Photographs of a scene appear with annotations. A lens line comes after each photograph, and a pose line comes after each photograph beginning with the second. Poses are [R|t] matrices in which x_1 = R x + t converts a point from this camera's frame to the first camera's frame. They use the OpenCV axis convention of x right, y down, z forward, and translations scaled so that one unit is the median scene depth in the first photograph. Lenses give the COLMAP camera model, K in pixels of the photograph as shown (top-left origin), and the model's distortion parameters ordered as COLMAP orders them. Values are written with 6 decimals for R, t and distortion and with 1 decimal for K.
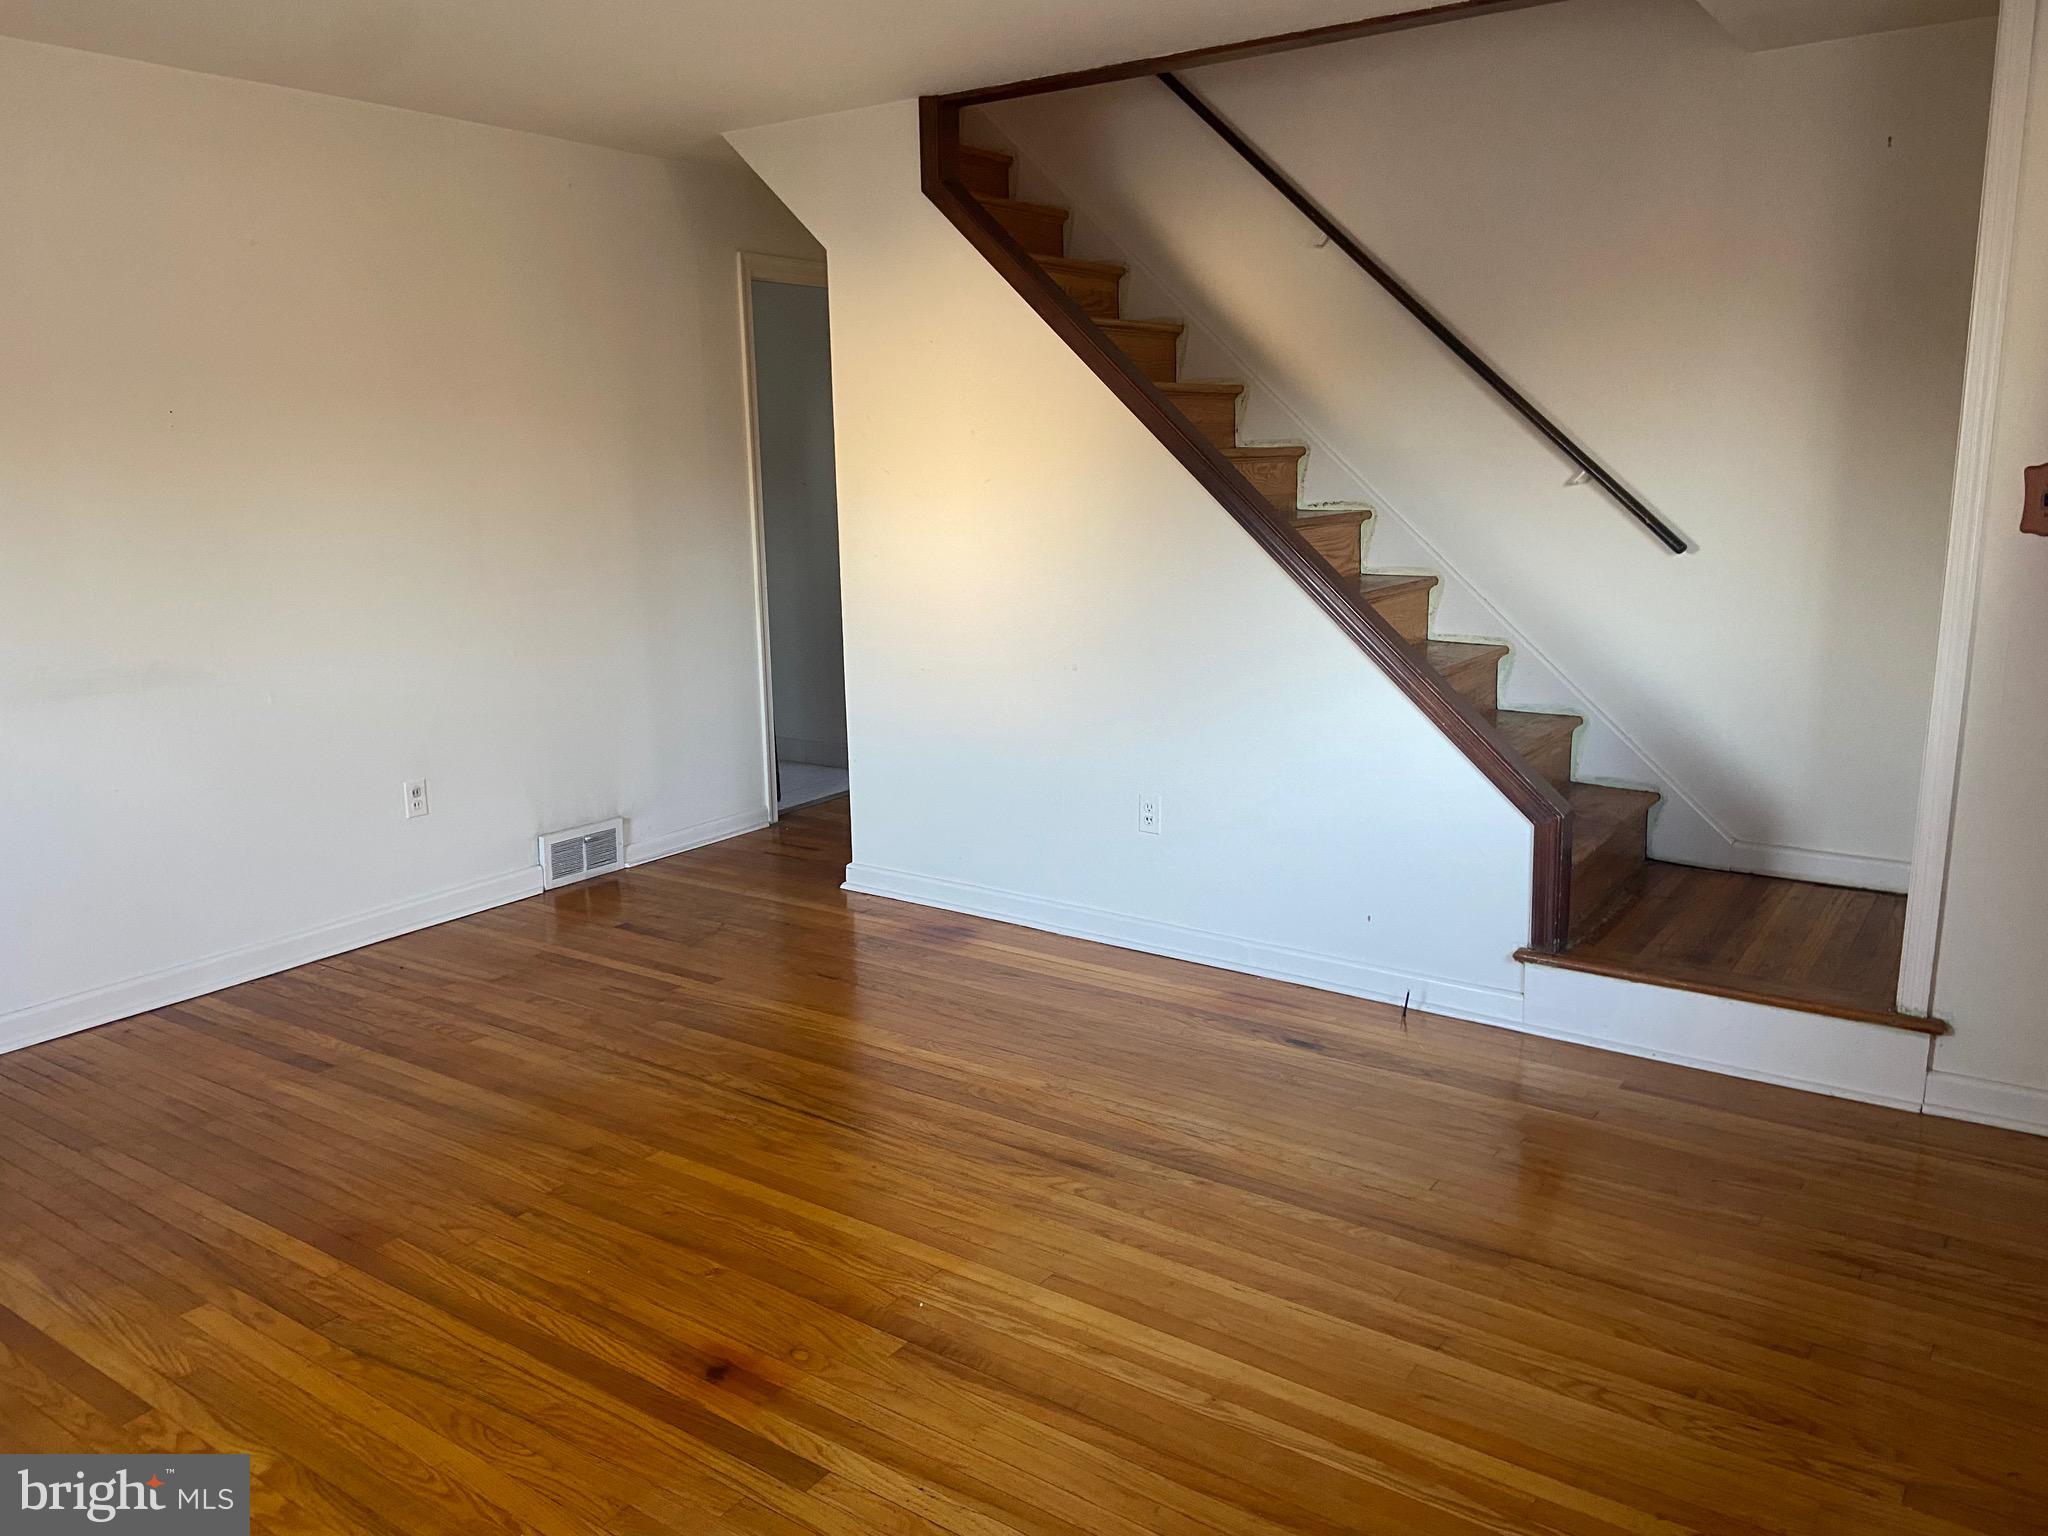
lens RADIAL K [[1552.2, 0, 1029.4], [0, 1552.2, 757.0], [0, 0, 1]] dist [0.118262, -0.135440]
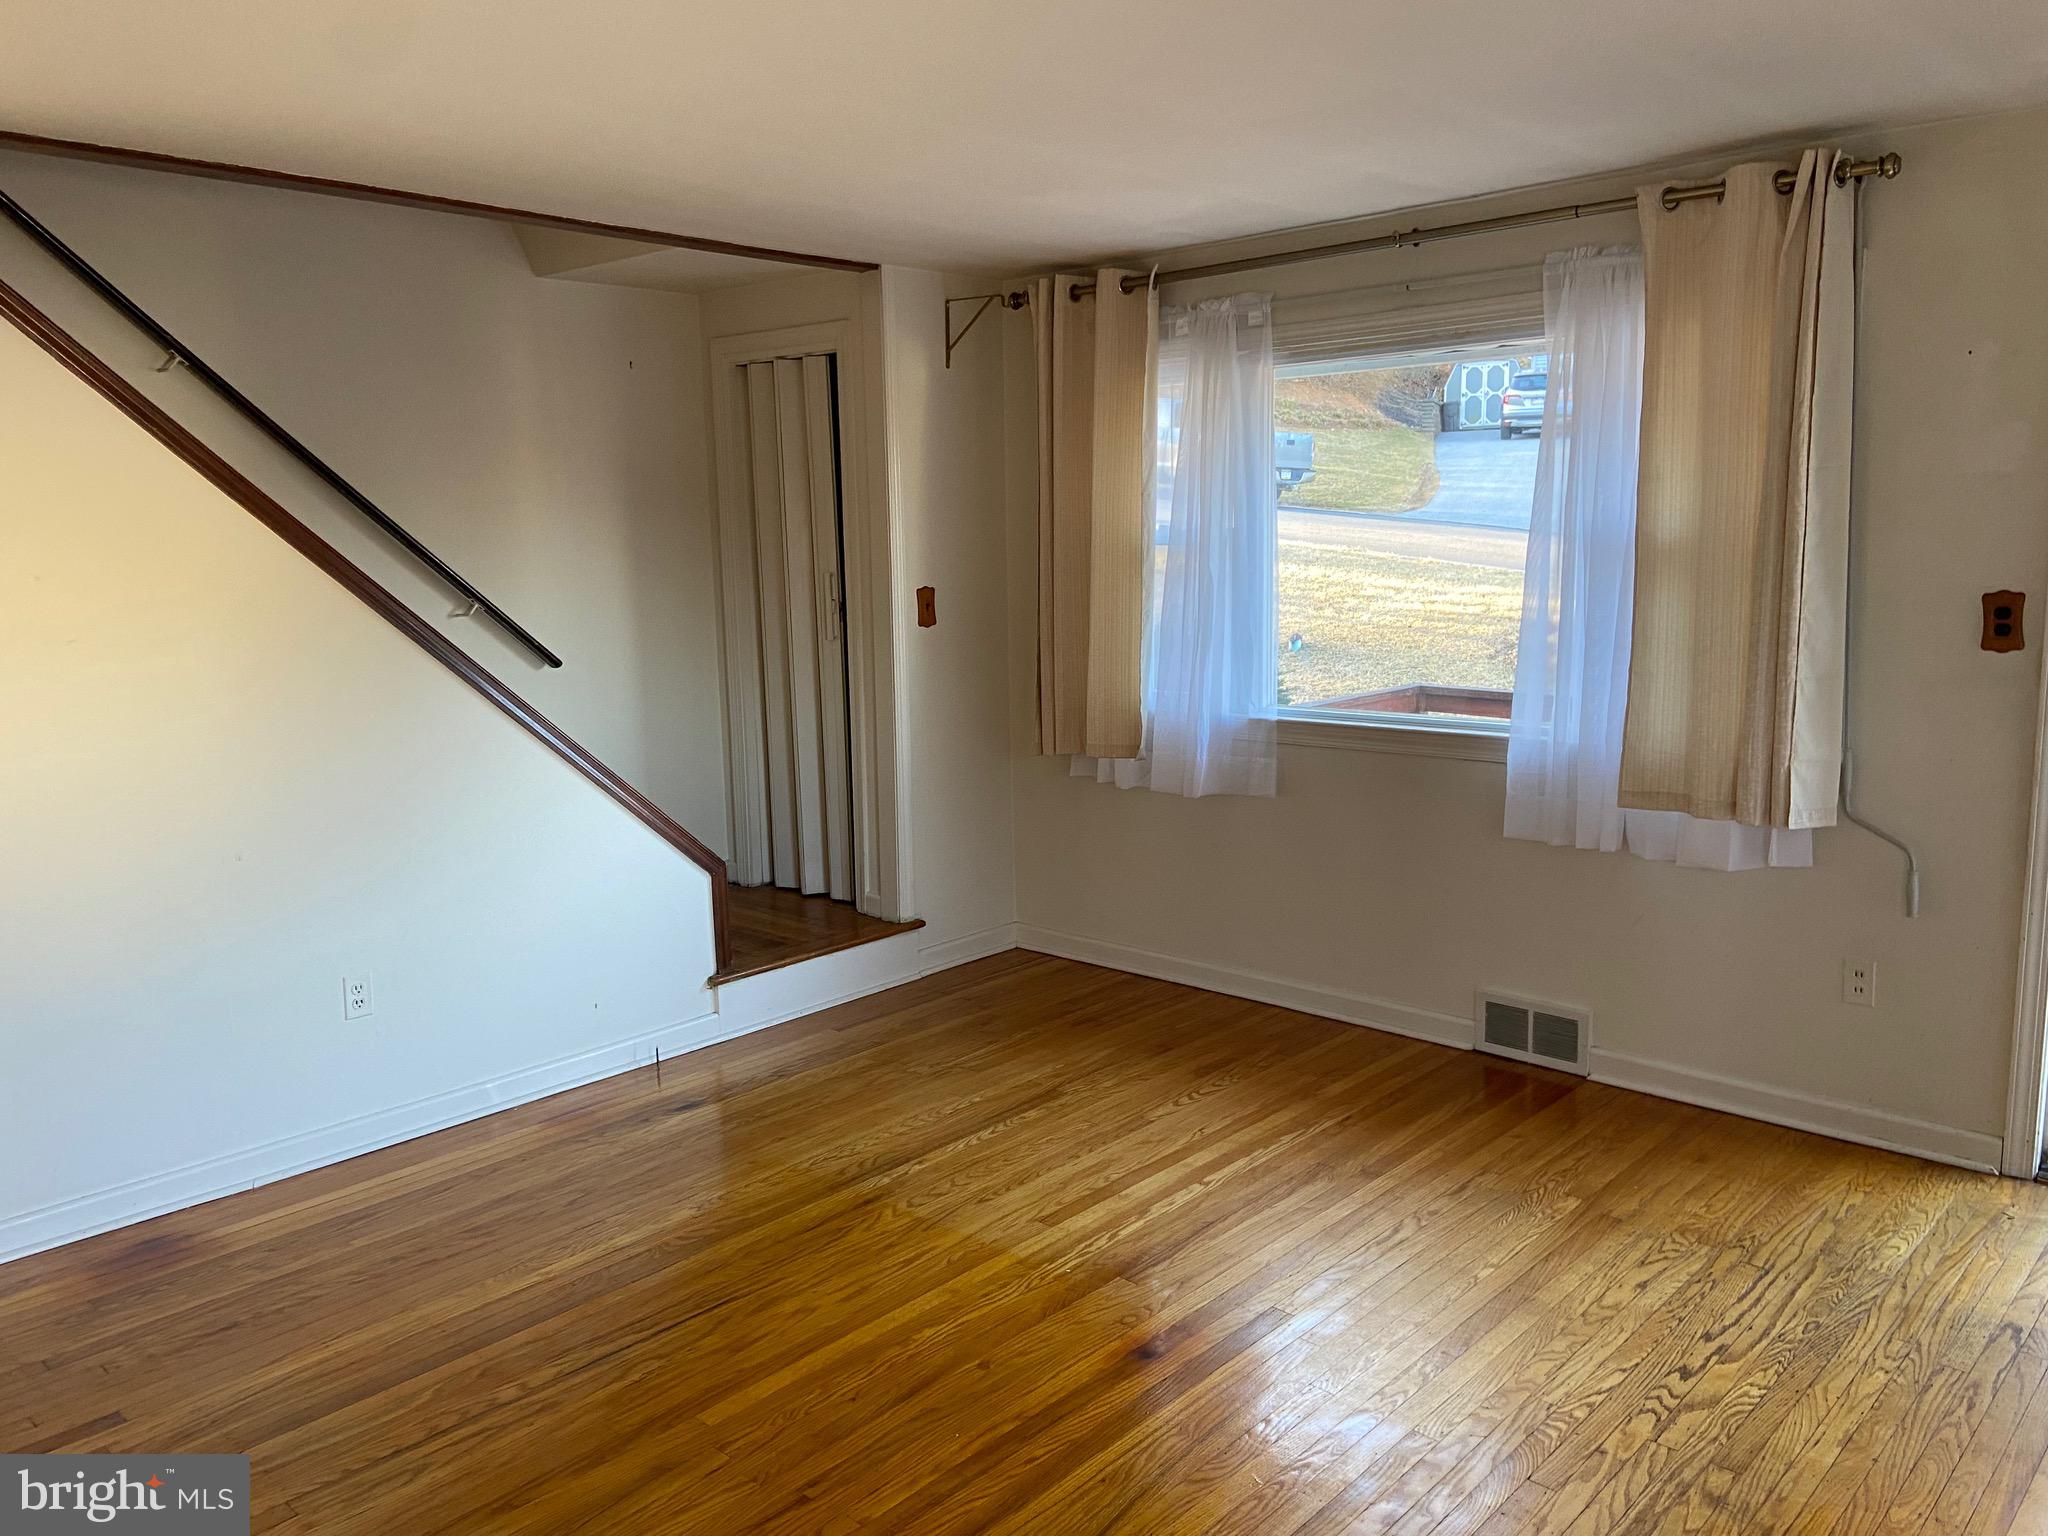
lens RADIAL K [[1552.2, 0, 1033.6], [0, 1552.2, 767.1], [0, 0, 1]] dist [0.118262, -0.135440]
pose [[0.117632, -0.140165, 0.983116, -0.968258], [0.211511, 0.970809, 0.113102, -0.143852], [-0.970271, 0.194635, 0.143845, 0.605699]]
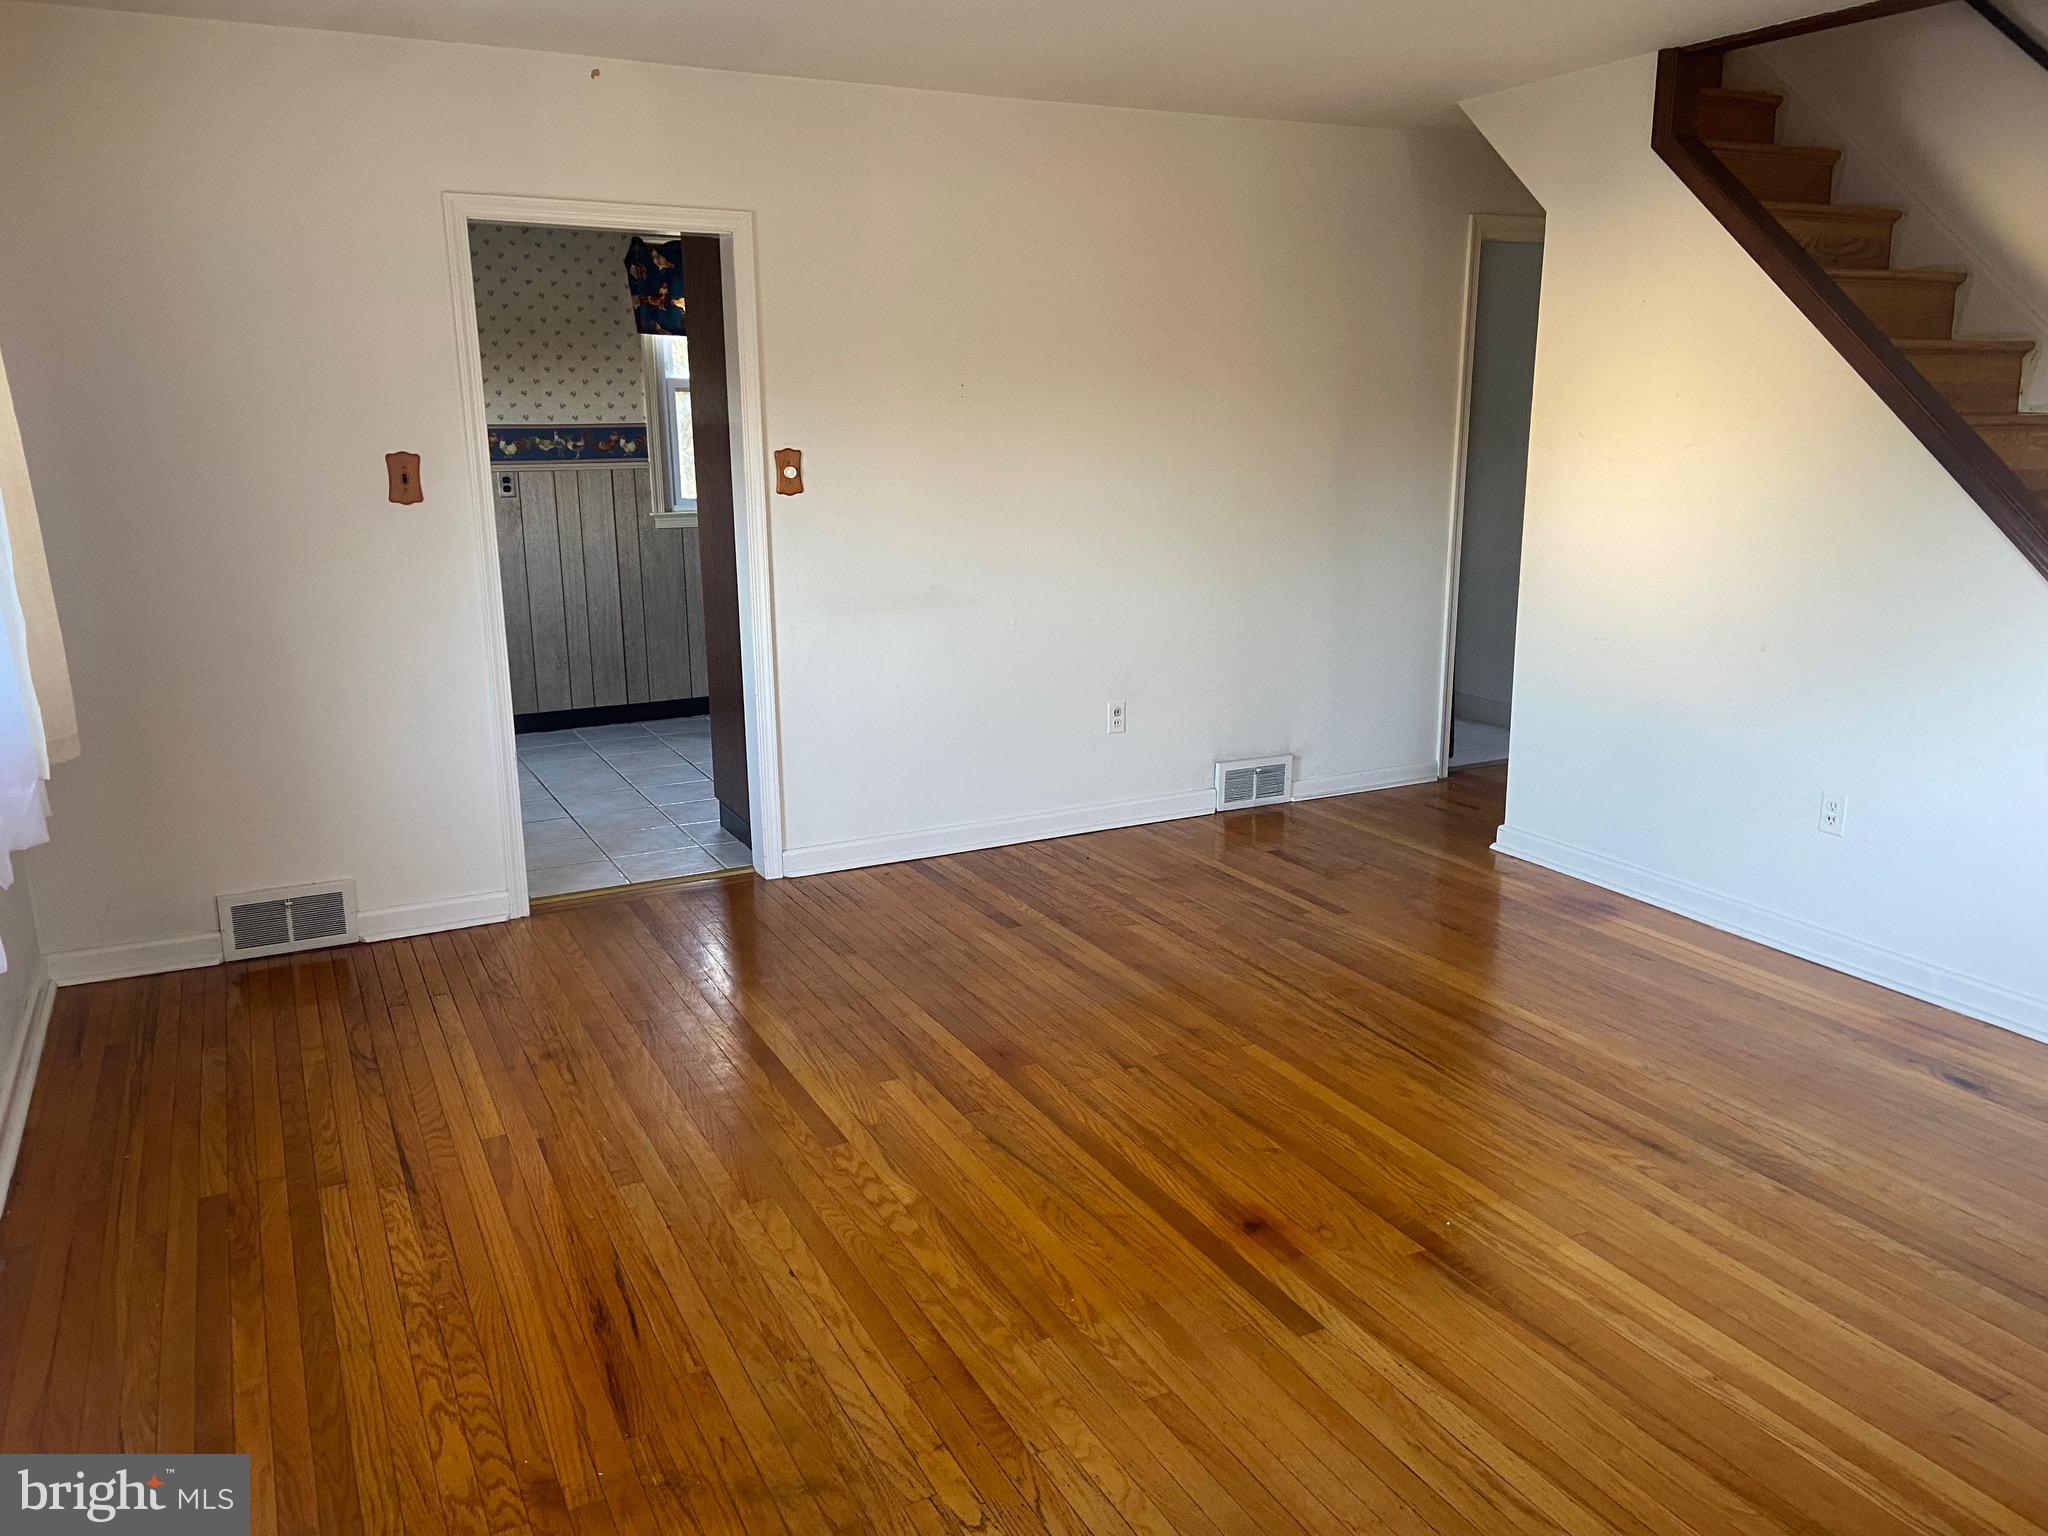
lens RADIAL K [[1552.2, 0, 1010.3], [0, 1552.2, 768.0], [0, 0, 1]] dist [0.118262, -0.135440]
pose [[0.881576, 0.117560, -0.457170, 0.096721], [-0.100875, 0.993037, 0.060836, 0.002679], [0.461139, -0.007515, 0.887296, -0.073263]]
